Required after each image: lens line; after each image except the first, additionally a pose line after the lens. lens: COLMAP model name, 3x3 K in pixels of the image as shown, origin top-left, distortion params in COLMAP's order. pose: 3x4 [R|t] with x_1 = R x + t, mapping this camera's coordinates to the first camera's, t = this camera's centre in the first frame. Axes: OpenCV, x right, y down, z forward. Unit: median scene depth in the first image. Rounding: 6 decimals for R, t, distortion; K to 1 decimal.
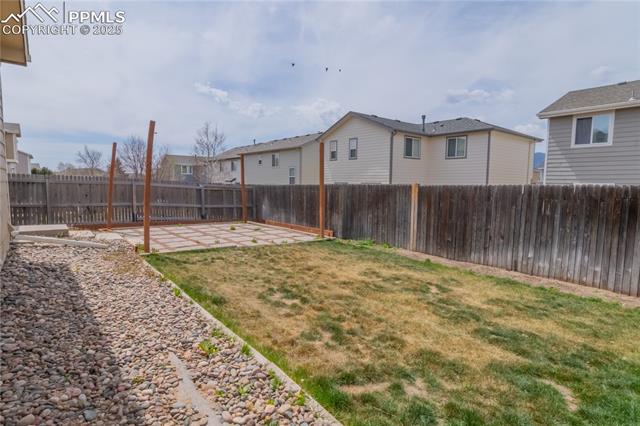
lens RADIAL K [[343.0, 0, 318.8], [0, 343.0, 214.6], [0, 0, 1]] dist [-0.007404, 0.007010]
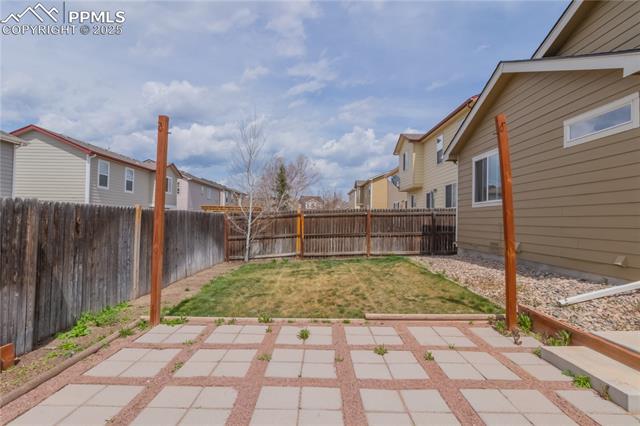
lens RADIAL K [[343.0, 0, 320.6], [0, 343.0, 212.1], [0, 0, 1]] dist [-0.007404, 0.007010]
pose [[-0.780983, -0.009086, 0.624486, -0.504126], [0.029155, 0.998274, 0.050985, -0.107353], [-0.623871, 0.058025, -0.779370, 1.379577]]
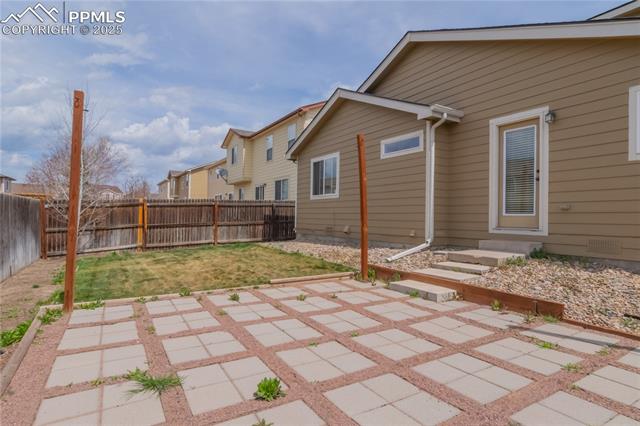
lens RADIAL K [[343.0, 0, 321.9], [0, 343.0, 212.3], [0, 0, 1]] dist [-0.007404, 0.007010]
pose [[-0.991941, -0.024779, 0.124251, -0.406908], [-0.015806, 0.997230, 0.072686, -0.101342], [-0.125708, 0.070137, -0.989585, 1.568445]]
